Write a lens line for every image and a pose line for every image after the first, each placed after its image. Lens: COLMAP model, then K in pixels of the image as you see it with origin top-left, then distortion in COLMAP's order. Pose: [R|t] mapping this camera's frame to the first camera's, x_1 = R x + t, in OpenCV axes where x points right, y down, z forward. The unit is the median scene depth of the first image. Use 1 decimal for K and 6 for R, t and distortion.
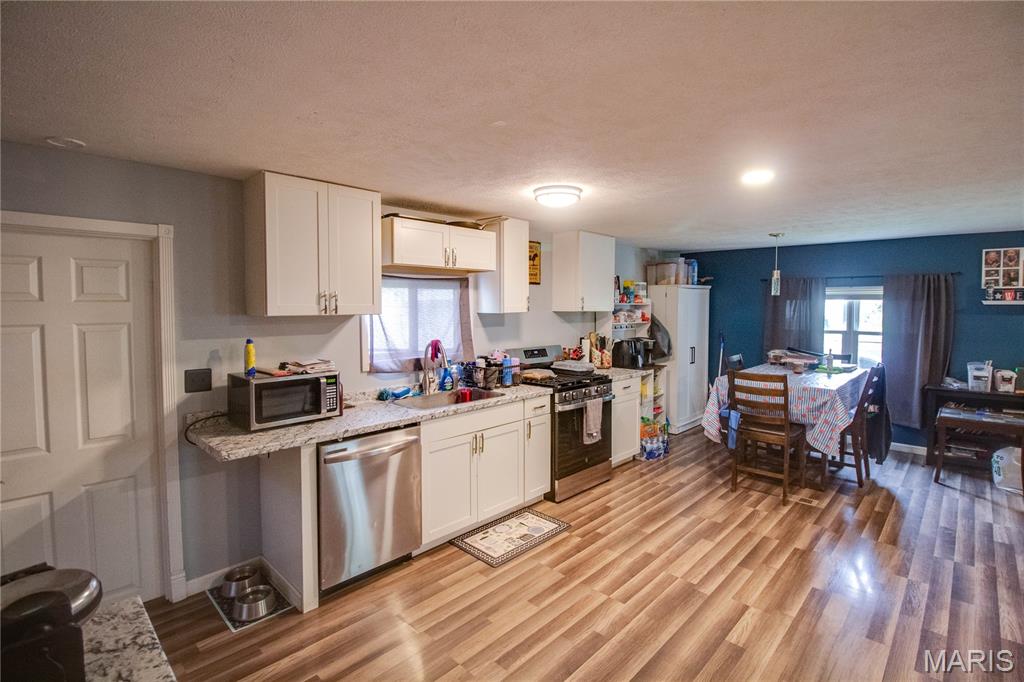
lens RADIAL K [[480.6, 0, 521.0], [0, 480.6, 325.8], [0, 0, 1]] dist [-0.000155, -0.012557]
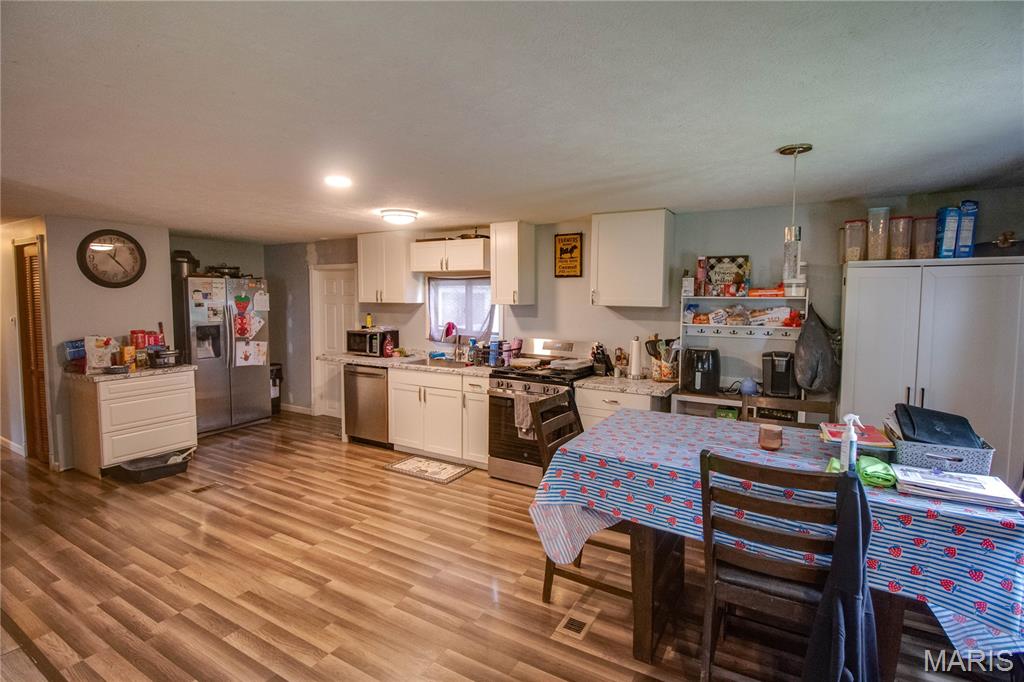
lens RADIAL K [[489.5, 0, 515.7], [0, 489.5, 326.9], [0, 0, 1]] dist [0.016191, -0.020302]
pose [[0.232144, 0.060672, -0.970787, 1.164577], [-0.045967, 0.997622, 0.051357, -0.037011], [0.971595, 0.032702, 0.234380, 0.780165]]
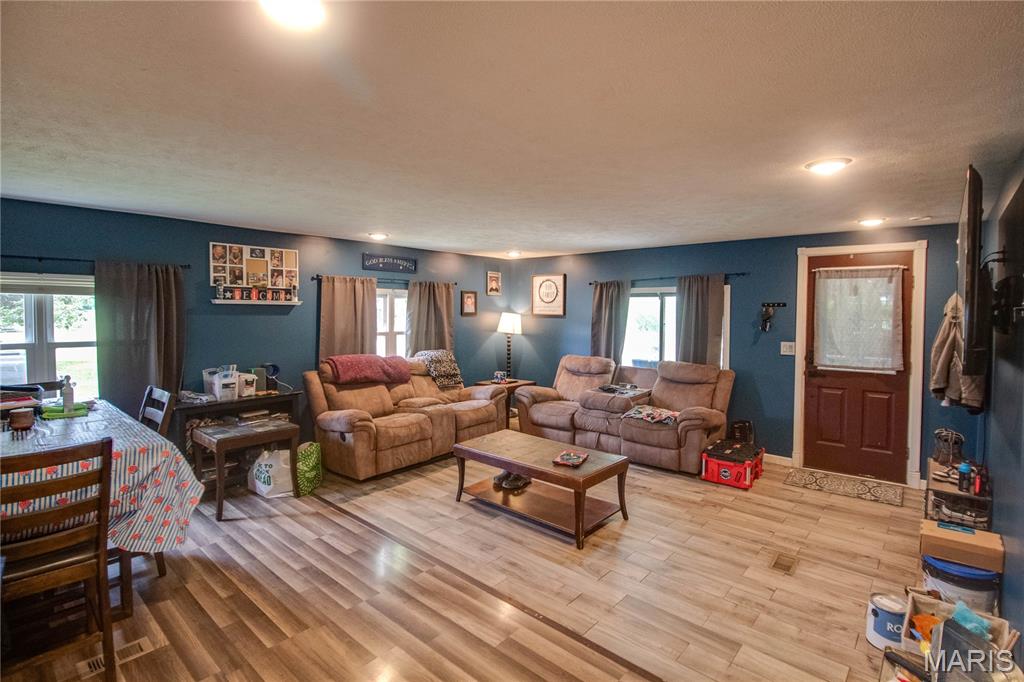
lens RADIAL K [[489.5, 0, 529.2], [0, 489.5, 325.9], [0, 0, 1]] dist [-0.000696, -0.012569]
pose [[-0.060667, -0.033631, 0.997591, 0.018234], [0.032278, 0.998843, 0.035636, -0.019850], [-0.997636, 0.034363, -0.059511, 0.560966]]
